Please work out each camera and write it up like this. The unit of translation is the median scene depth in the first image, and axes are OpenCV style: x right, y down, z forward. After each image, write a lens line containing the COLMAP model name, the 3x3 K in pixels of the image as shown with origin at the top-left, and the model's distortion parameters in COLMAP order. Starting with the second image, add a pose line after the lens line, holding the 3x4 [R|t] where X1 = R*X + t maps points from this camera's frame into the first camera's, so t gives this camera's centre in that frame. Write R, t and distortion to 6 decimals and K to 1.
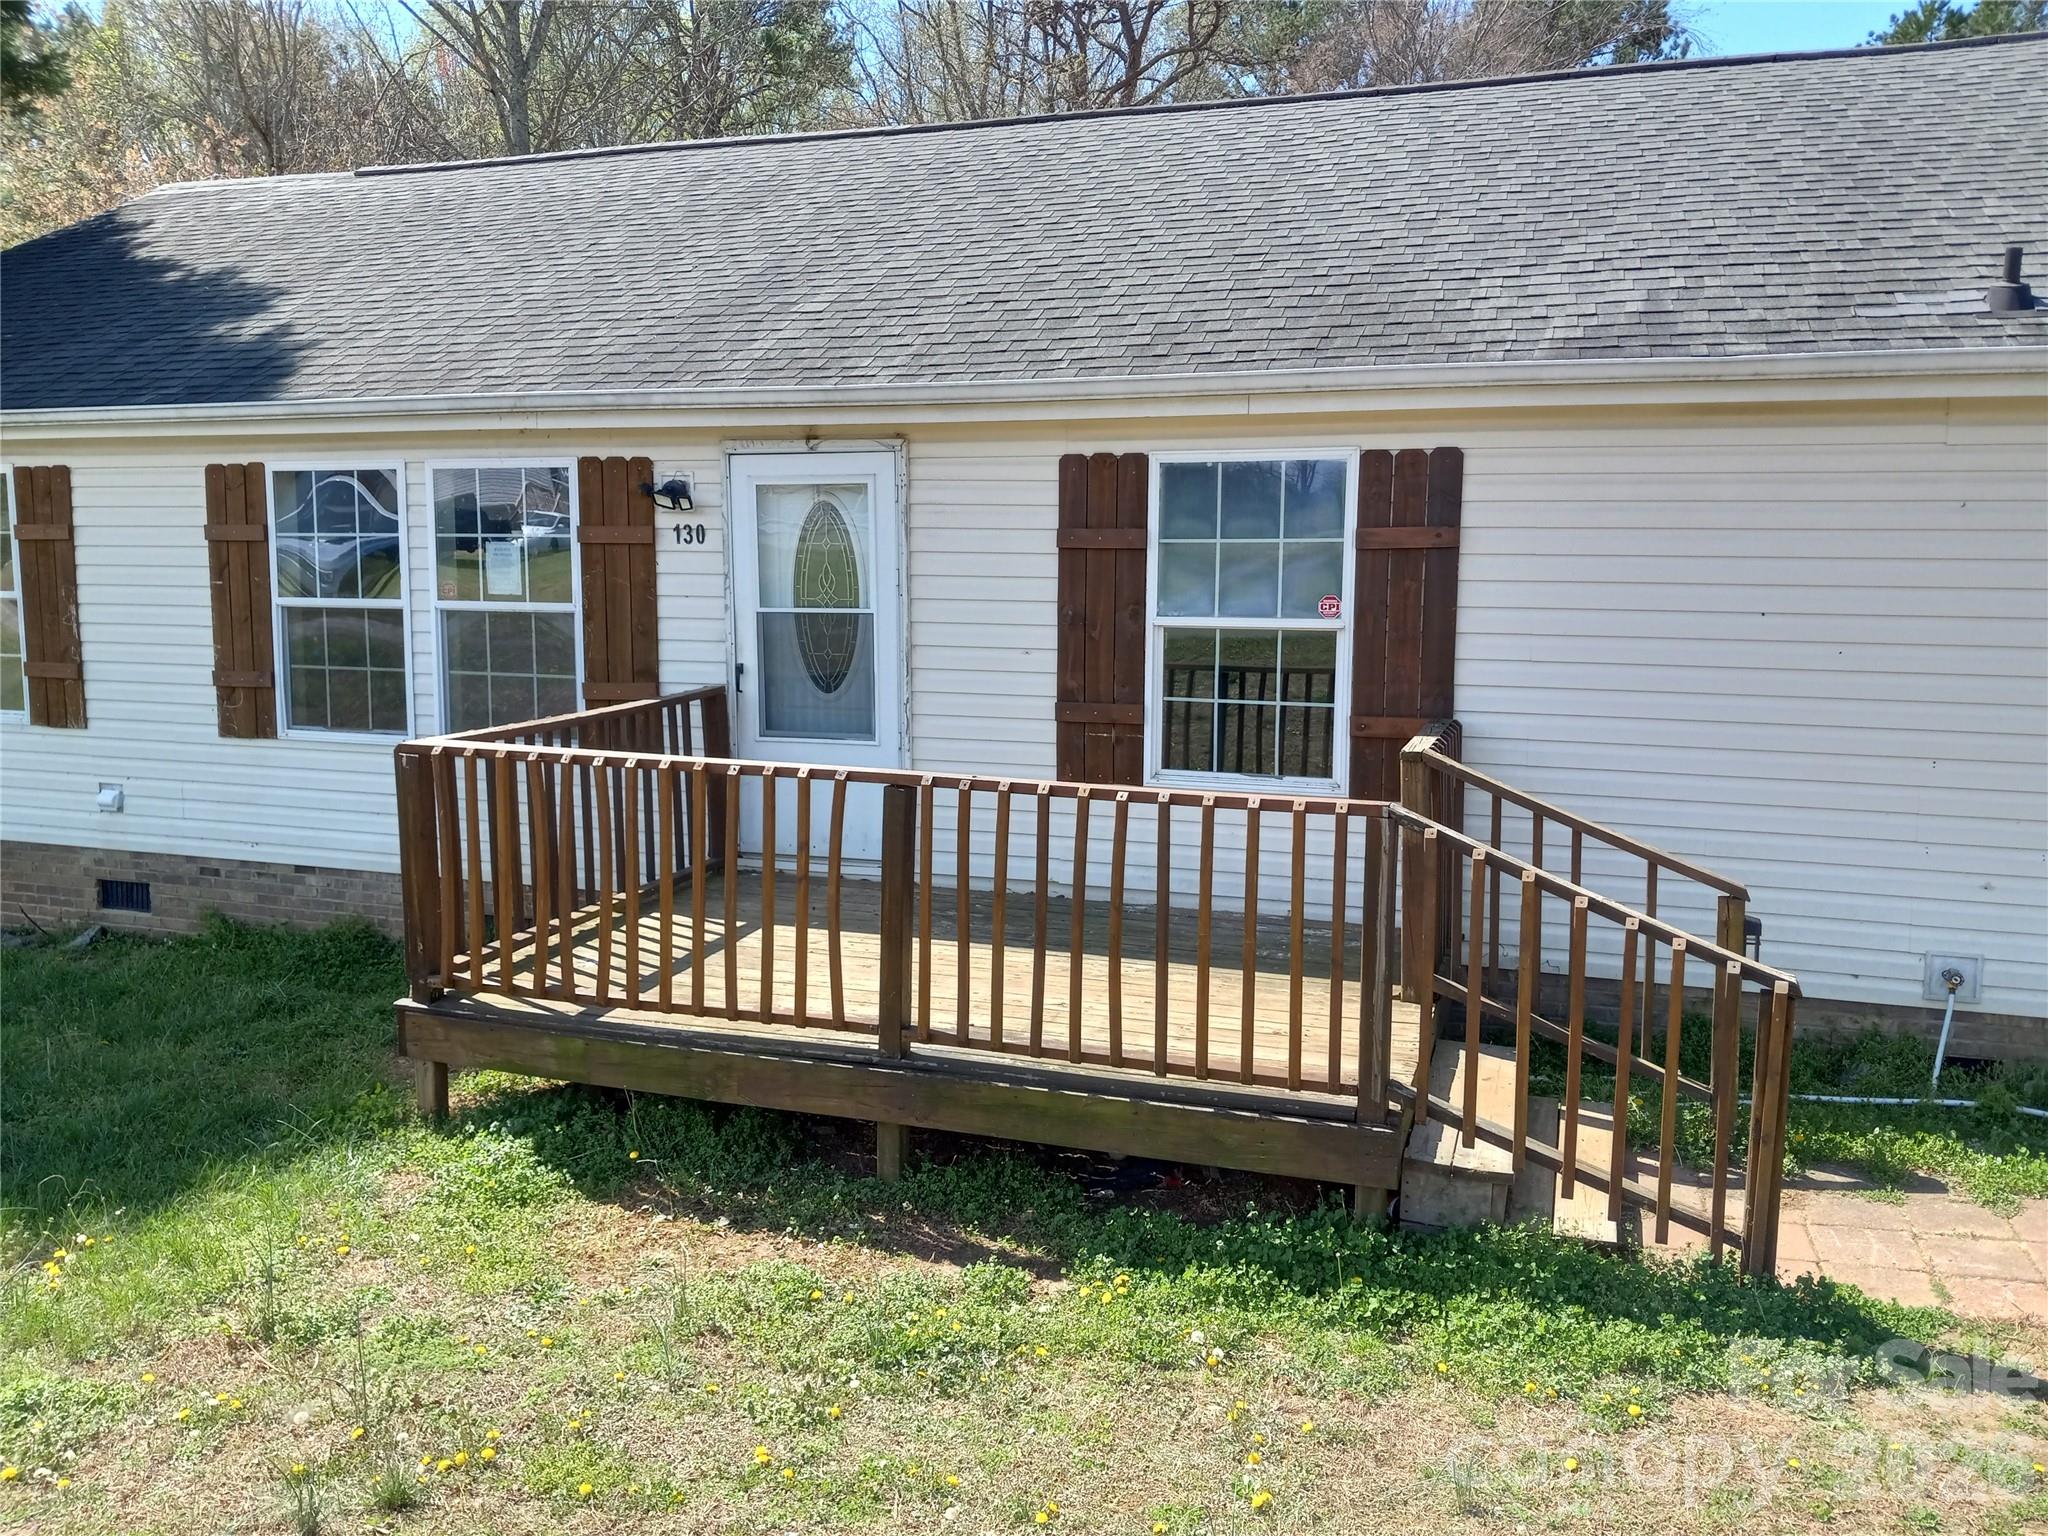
lens RADIAL K [[1630.3, 0, 1024.0], [0, 1630.3, 768.0], [0, 0, 1]] dist [0.068279, -0.158682]
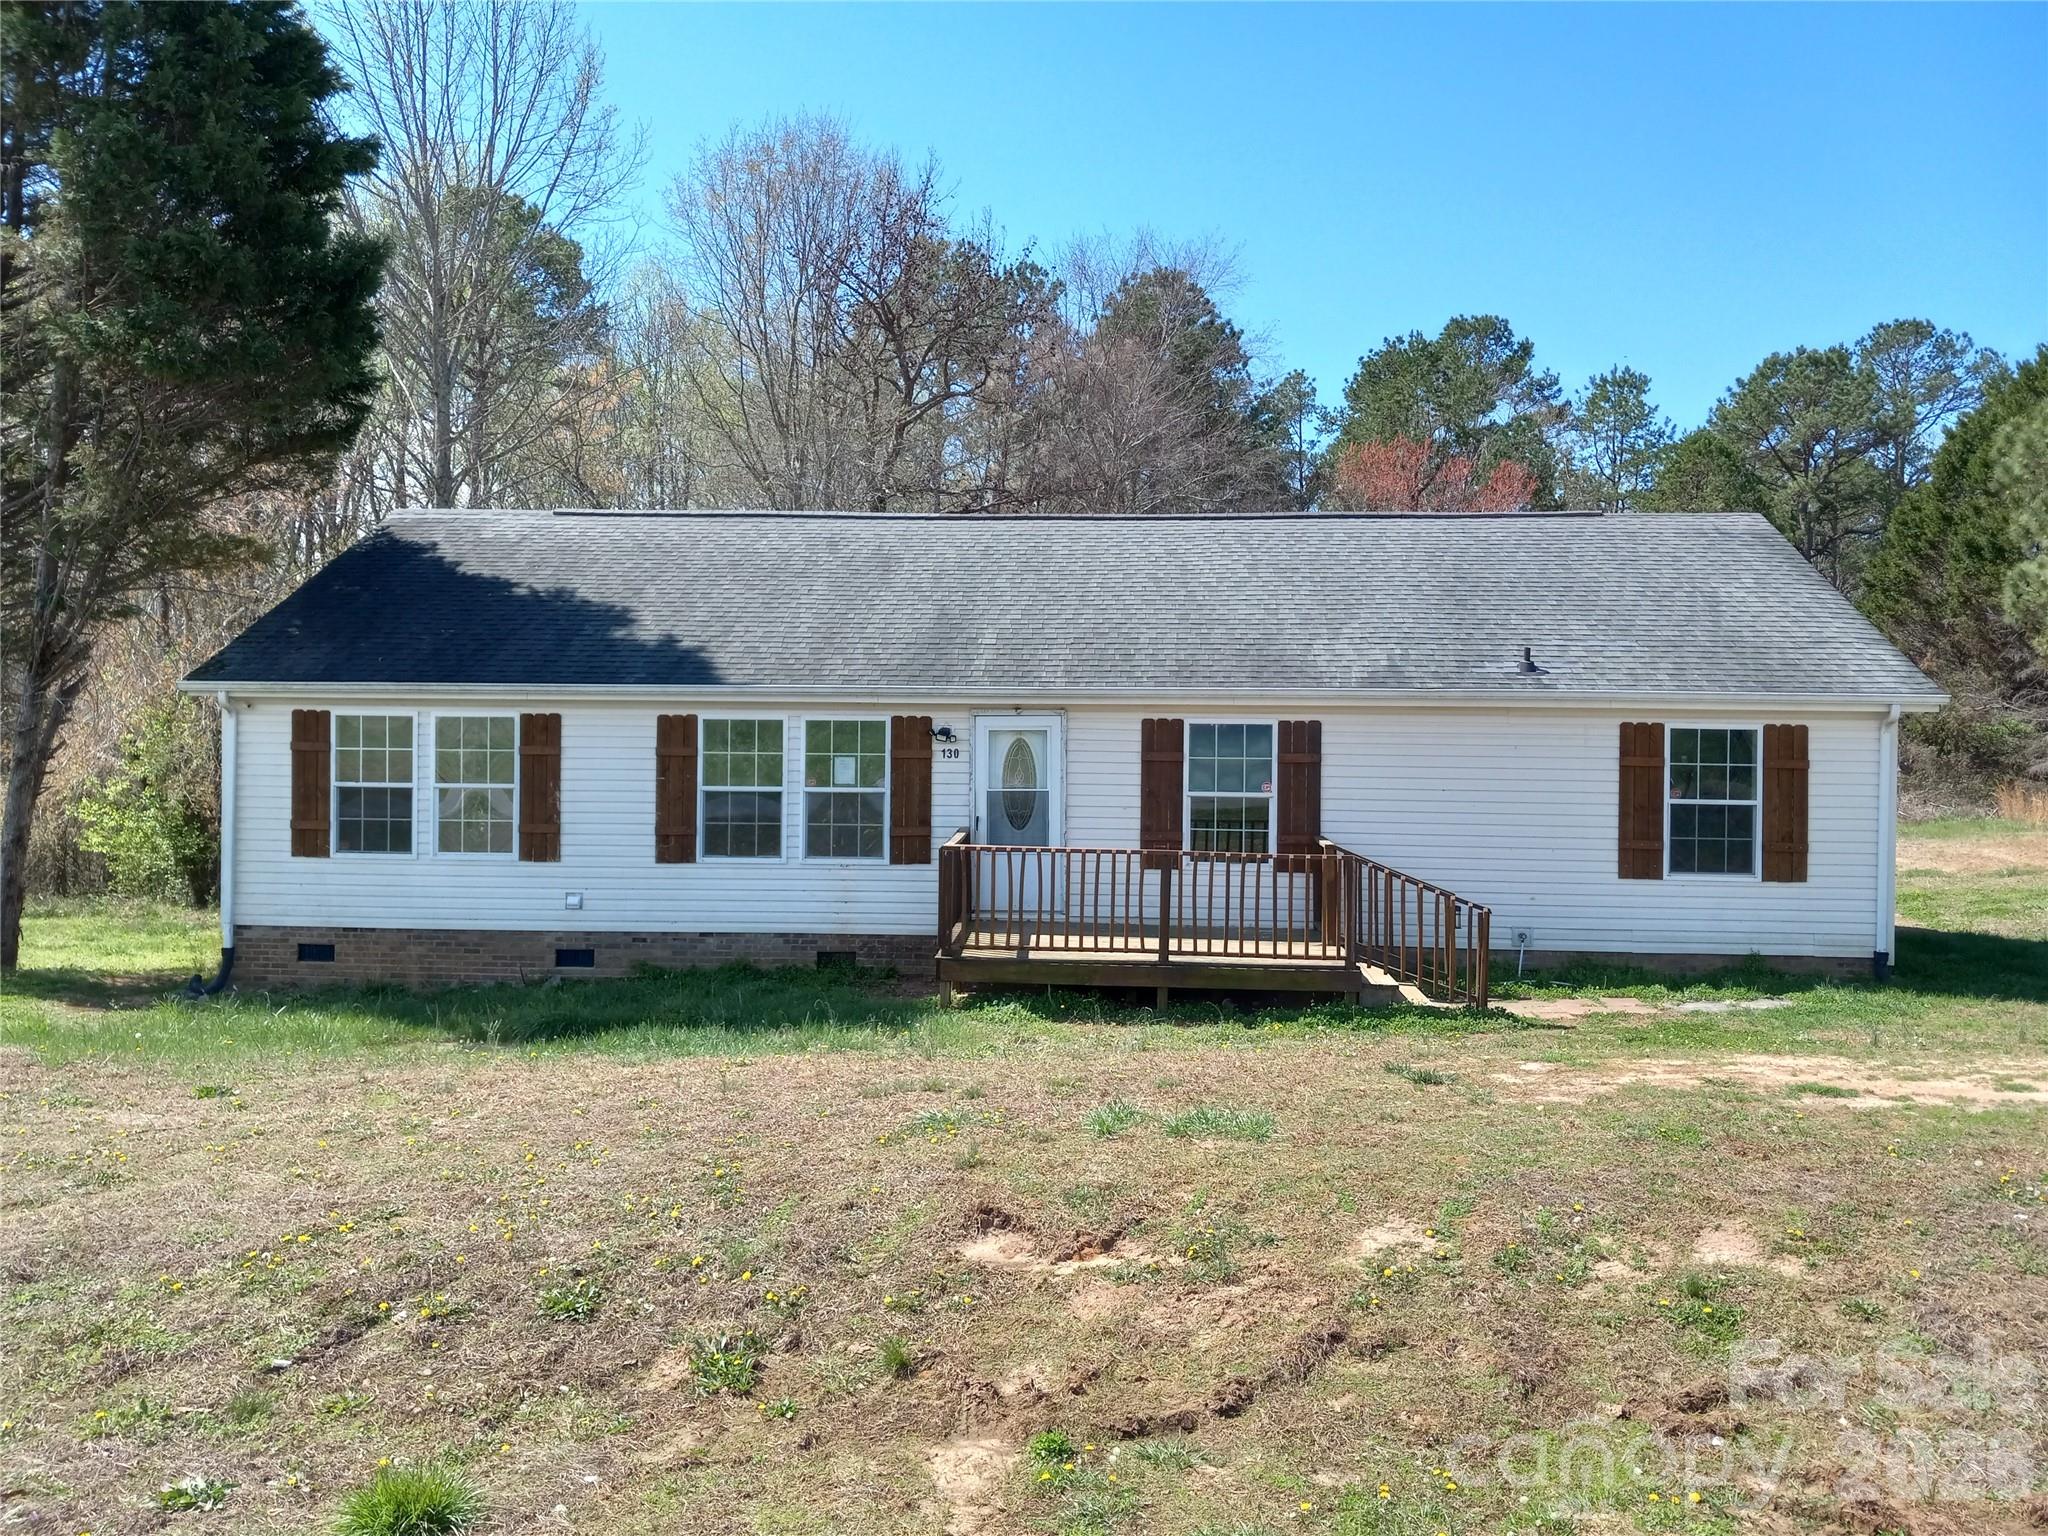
lens RADIAL K [[1602.1, 0, 1049.9], [0, 1602.1, 719.1], [0, 0, 1]] dist [0.077744, -0.100624]
pose [[0.963662, 0.002859, 0.267108, -0.620216], [0.032757, 0.991131, -0.128788, 0.075842], [-0.265107, 0.132858, 0.955022, -0.948540]]
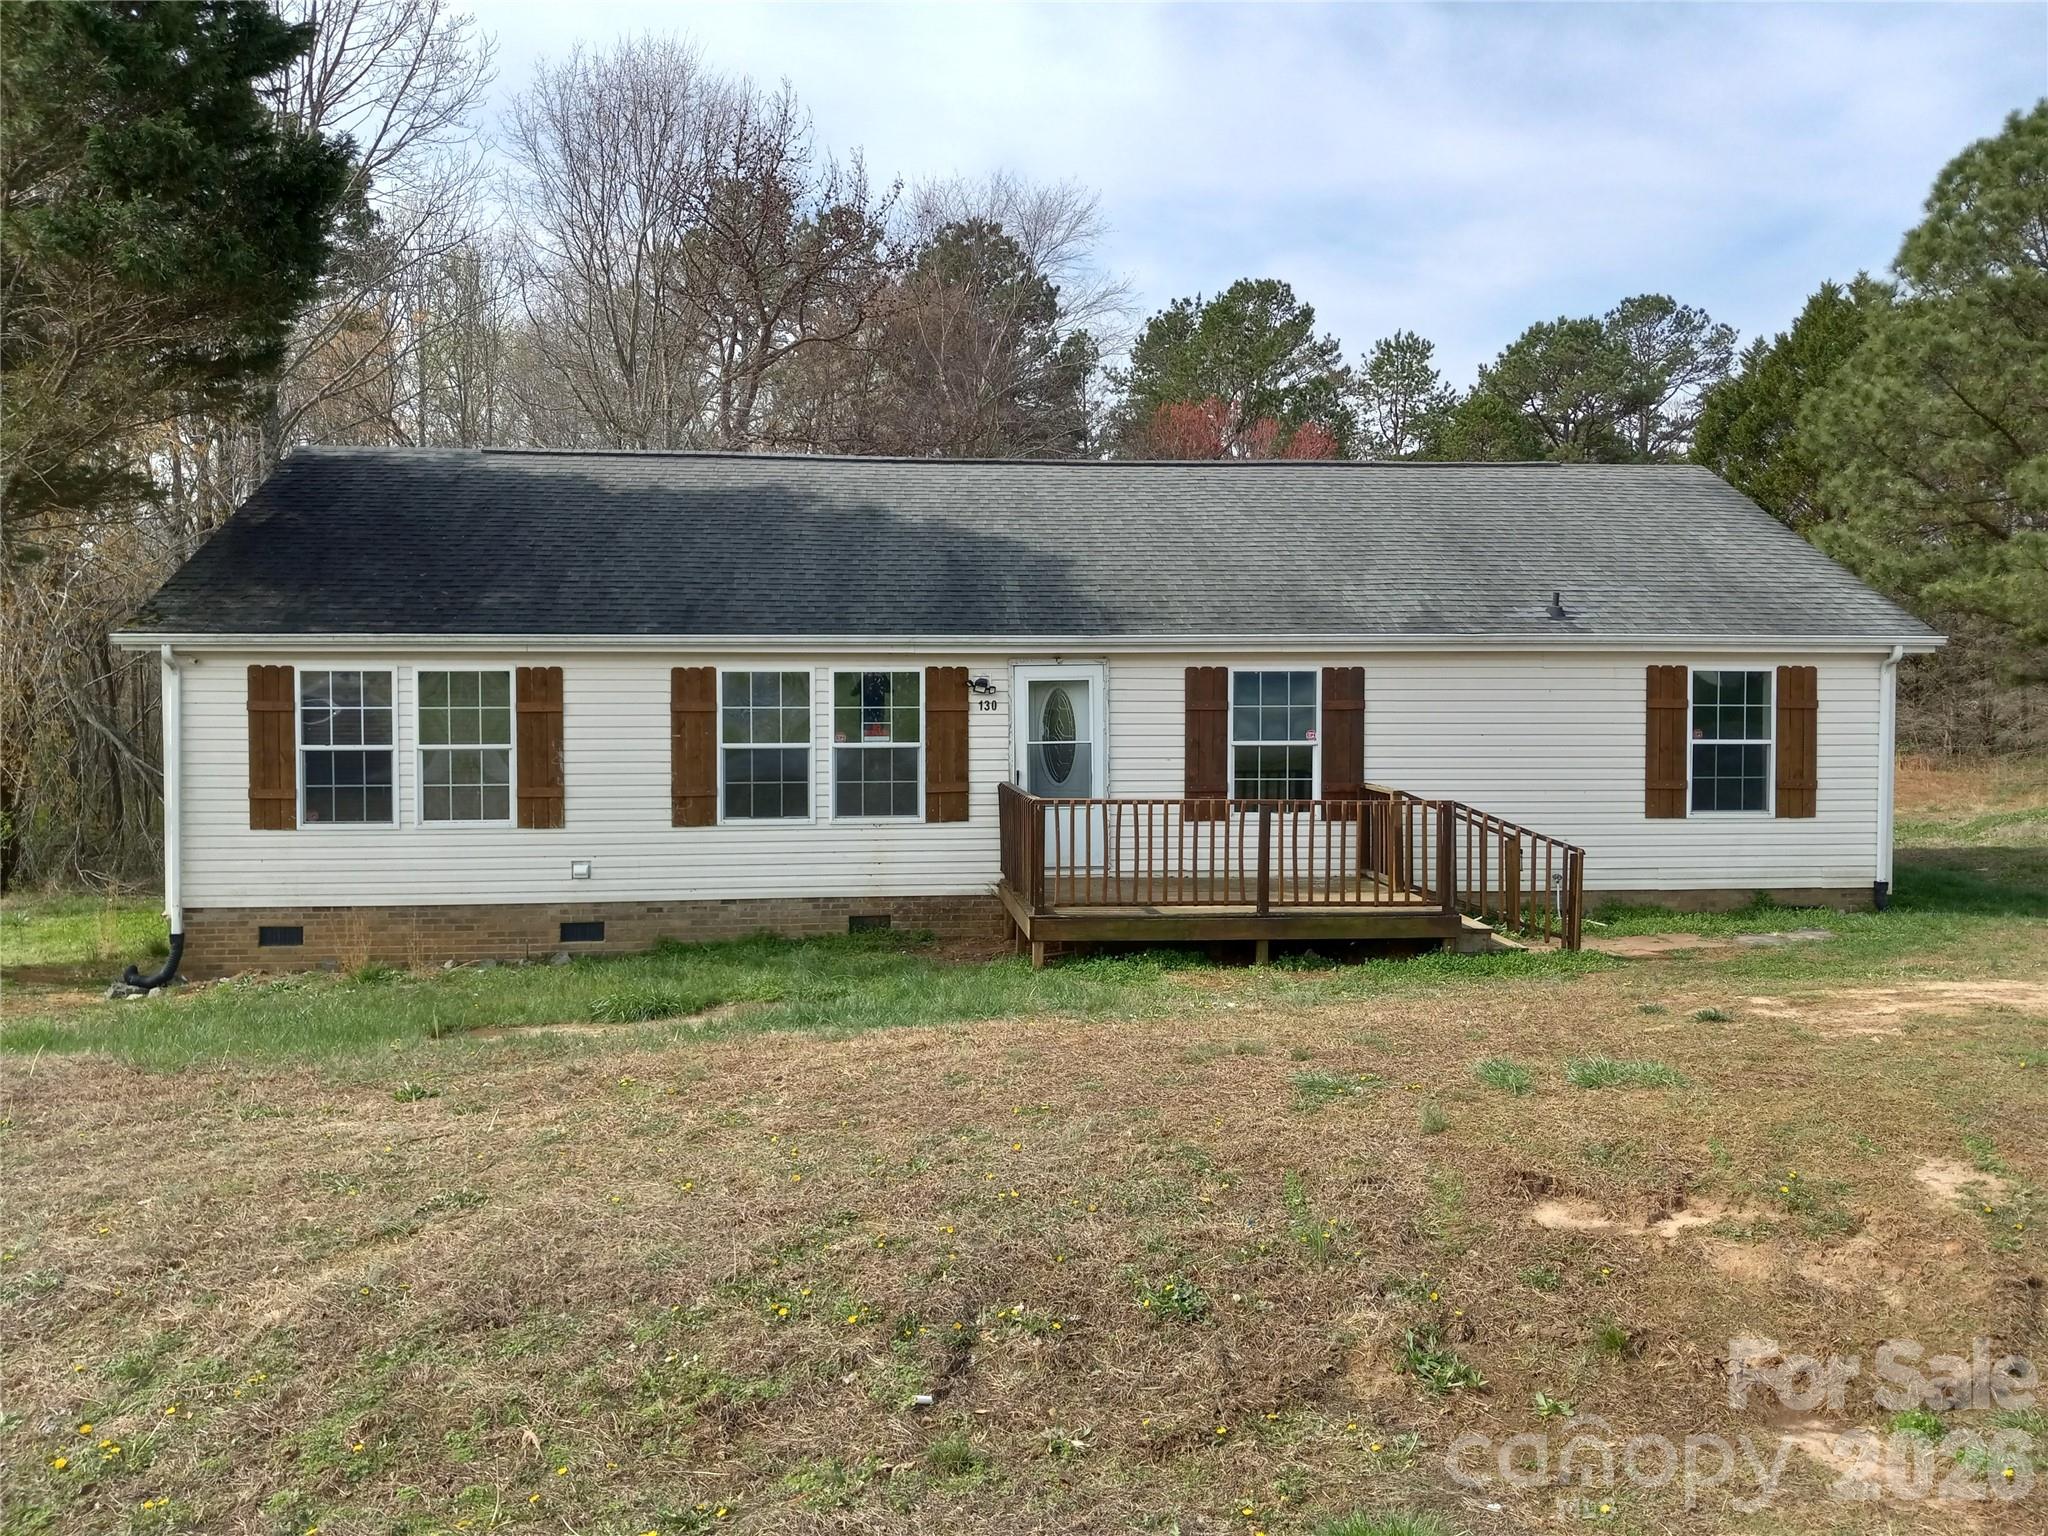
lens RADIAL K [[1602.1, 0, 1049.9], [0, 1602.1, 719.1], [0, 0, 1]] dist [0.077744, -0.100624]
pose [[0.908639, -0.016800, 0.417244, -0.937205], [0.063058, 0.993253, -0.097328, 0.064034], [-0.412793, 0.114747, 0.903568, -0.755938]]
